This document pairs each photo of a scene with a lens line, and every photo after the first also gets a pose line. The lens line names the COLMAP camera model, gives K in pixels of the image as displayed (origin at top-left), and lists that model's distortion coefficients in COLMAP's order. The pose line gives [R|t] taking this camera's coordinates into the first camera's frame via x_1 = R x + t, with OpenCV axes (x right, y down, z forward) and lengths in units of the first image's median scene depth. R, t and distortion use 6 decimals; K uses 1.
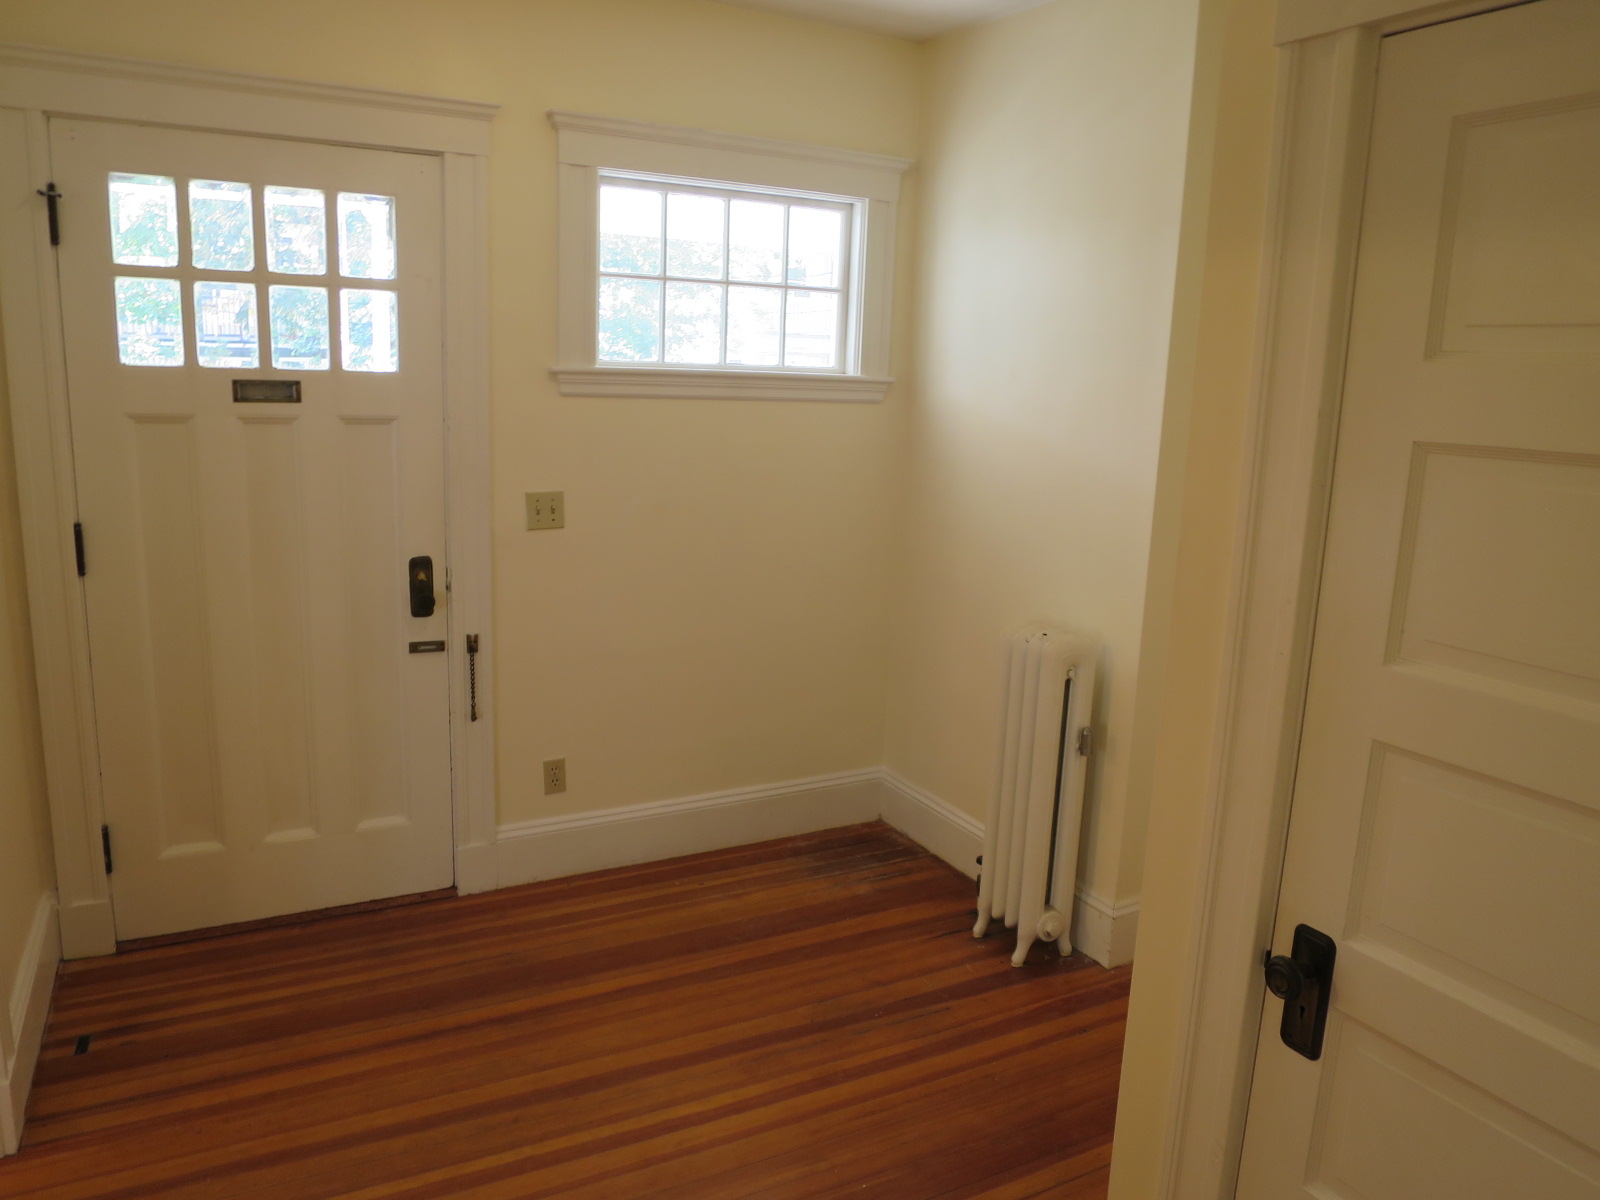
lens RADIAL K [[1148.5, 0, 800.0], [0, 1148.5, 600.0], [0, 0, 1]] dist [-0.050085, 0.011256]
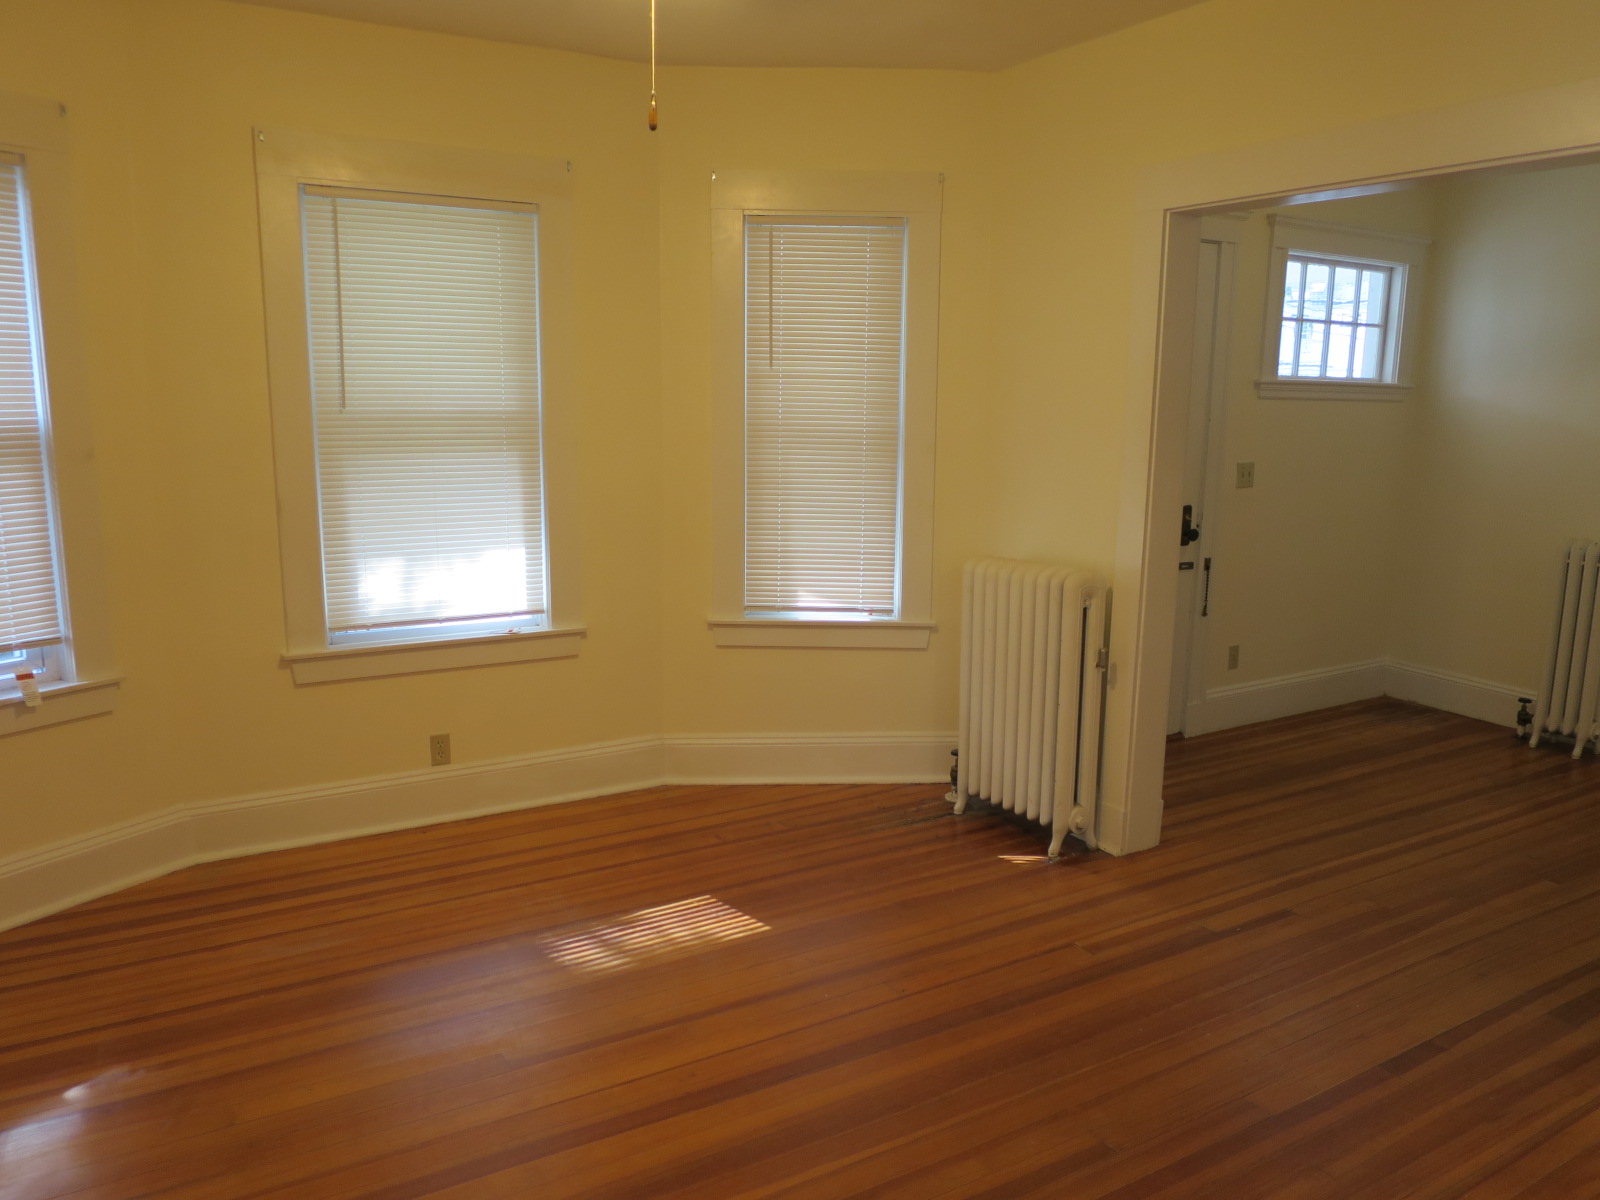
lens RADIAL K [[1148.5, 0, 800.0], [0, 1148.5, 600.0], [0, 0, 1]] dist [-0.050085, 0.011256]
pose [[0.998991, -0.029819, 0.033574, -0.850602], [0.030399, 0.999395, -0.016908, 0.092263], [-0.033049, 0.017912, 0.999293, -0.465331]]
